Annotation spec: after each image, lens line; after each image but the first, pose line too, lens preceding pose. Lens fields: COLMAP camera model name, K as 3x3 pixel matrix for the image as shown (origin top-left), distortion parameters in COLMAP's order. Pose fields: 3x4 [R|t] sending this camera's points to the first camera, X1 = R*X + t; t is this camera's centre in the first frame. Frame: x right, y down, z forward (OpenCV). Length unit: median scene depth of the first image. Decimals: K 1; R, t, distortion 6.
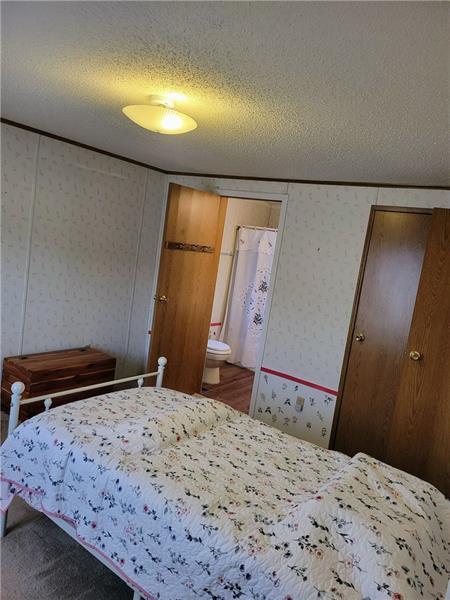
lens RADIAL K [[448.2, 0, 225.7], [0, 448.2, 302.1], [0, 0, 1]] dist [0.036796, -0.025554]
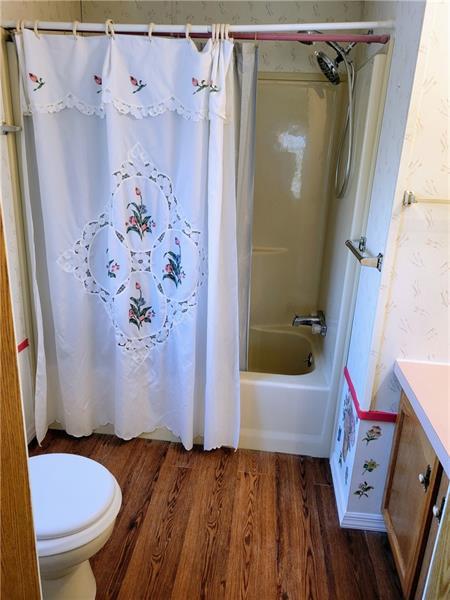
lens RADIAL K [[448.2, 0, 225.6], [0, 448.2, 297.9], [0, 0, 1]] dist [0.036796, -0.025554]
pose [[0.865699, -0.247285, 0.435220, -0.035851], [0.143183, 0.955457, 0.258070, -0.087802], [-0.479651, -0.161095, 0.862545, 1.029758]]
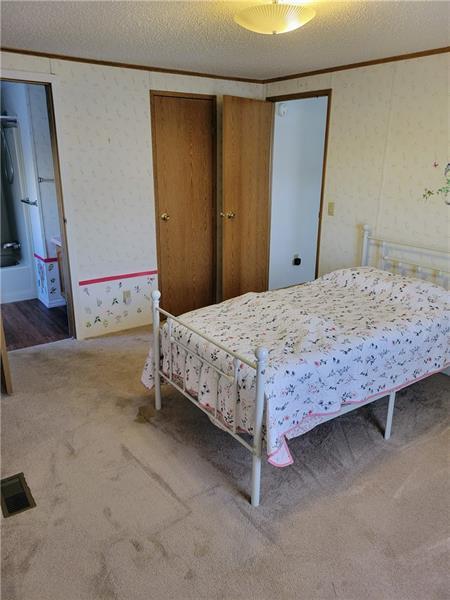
lens RADIAL K [[448.2, 0, 224.6], [0, 448.2, 299.5], [0, 0, 1]] dist [0.036796, -0.025554]
pose [[0.322457, -0.426349, 0.845132, -0.677673], [0.161824, 0.904509, 0.394559, -0.150190], [-0.932649, 0.009534, 0.360658, 0.432160]]
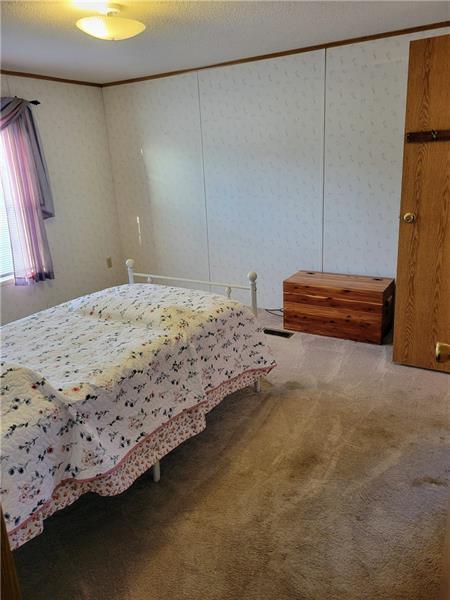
lens RADIAL K [[448.2, 0, 226.0], [0, 448.2, 294.1], [0, 0, 1]] dist [0.036796, -0.025554]
pose [[0.067376, 0.146298, -0.986943, 0.594040], [-0.071130, 0.987379, 0.141507, 0.034228], [0.995189, 0.060667, 0.076932, 0.692982]]
